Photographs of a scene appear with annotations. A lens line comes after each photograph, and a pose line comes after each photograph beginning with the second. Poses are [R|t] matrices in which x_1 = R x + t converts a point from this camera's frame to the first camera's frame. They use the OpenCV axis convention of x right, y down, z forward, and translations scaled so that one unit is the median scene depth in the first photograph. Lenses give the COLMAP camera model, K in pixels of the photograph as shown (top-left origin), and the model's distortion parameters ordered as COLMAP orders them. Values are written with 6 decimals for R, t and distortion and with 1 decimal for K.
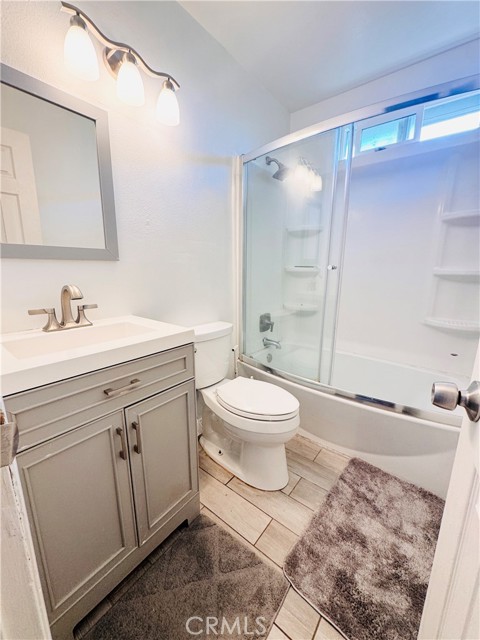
lens RADIAL K [[257.8, 0, 240.0], [0, 257.8, 320.8], [0, 0, 1]] dist [-0.000259, 0.000333]
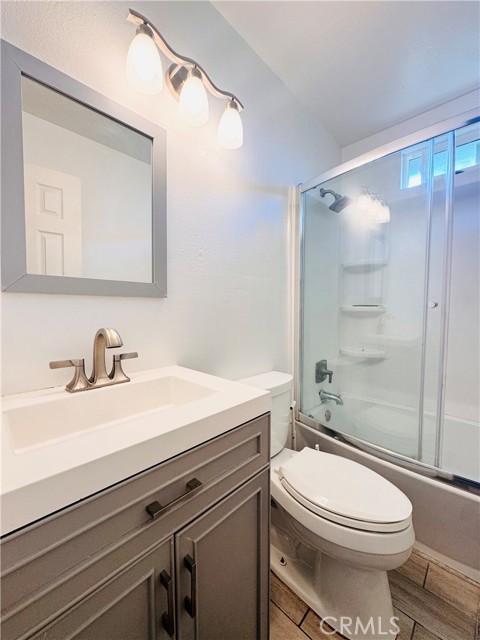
lens RADIAL K [[257.8, 0, 239.4], [0, 257.8, 319.9], [0, 0, 1]] dist [-0.000259, 0.000333]
pose [[0.995651, -0.002782, -0.093121, -0.142000], [-0.012390, 0.986721, -0.161948, -0.031166], [0.092335, 0.162398, 0.982396, 0.203307]]
